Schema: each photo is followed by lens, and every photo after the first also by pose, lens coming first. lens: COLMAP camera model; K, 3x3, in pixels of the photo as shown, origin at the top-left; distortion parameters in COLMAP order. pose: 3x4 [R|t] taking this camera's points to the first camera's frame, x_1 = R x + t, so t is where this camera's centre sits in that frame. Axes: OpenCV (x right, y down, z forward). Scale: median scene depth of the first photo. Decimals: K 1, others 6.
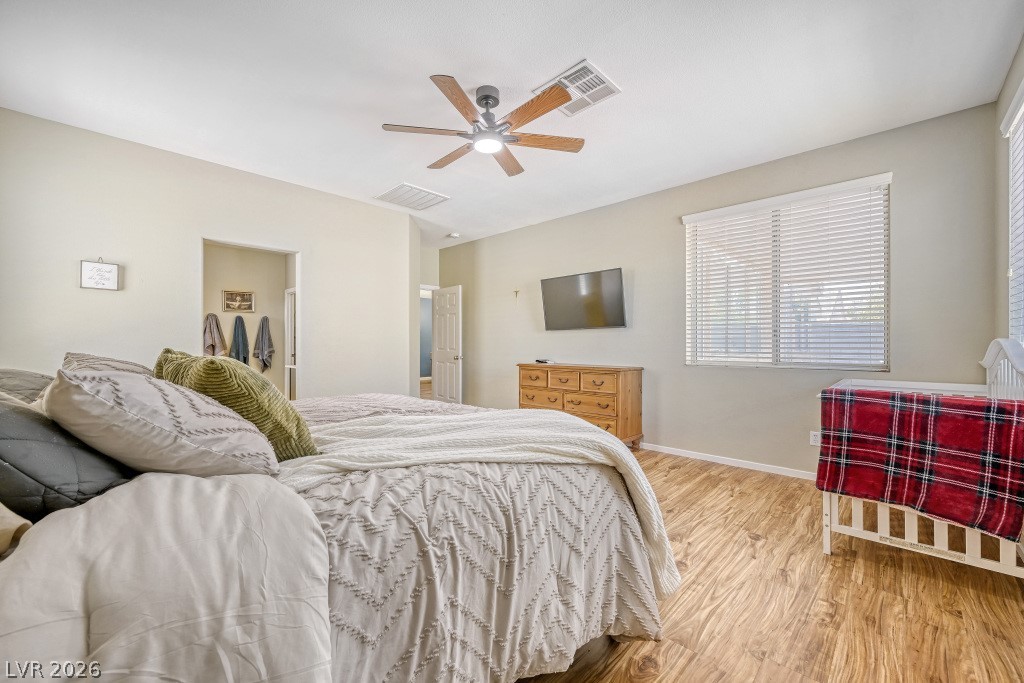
lens RADIAL K [[400.7, 0, 510.0], [0, 400.7, 342.7], [0, 0, 1]] dist [-0.000218, 0.000754]
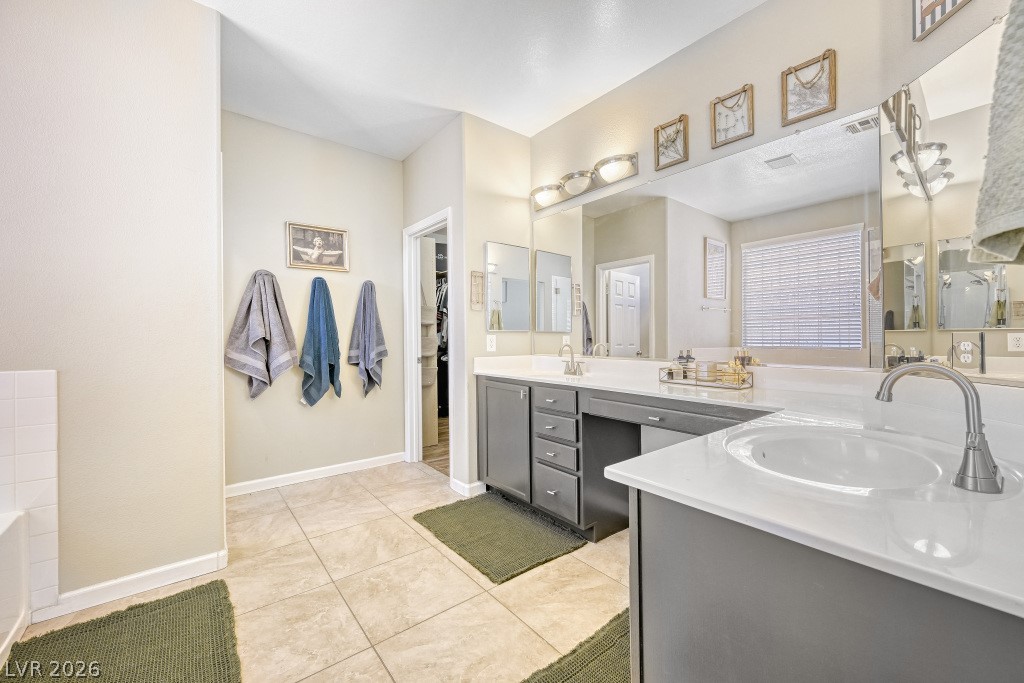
lens RADIAL K [[400.7, 0, 516.6], [0, 400.7, 342.0], [0, 0, 1]] dist [-0.000218, 0.000754]
pose [[0.987649, -0.010345, -0.156340, -0.372058], [0.011388, 0.999918, 0.005777, 0.008537], [0.156268, -0.007487, 0.987686, 0.567252]]
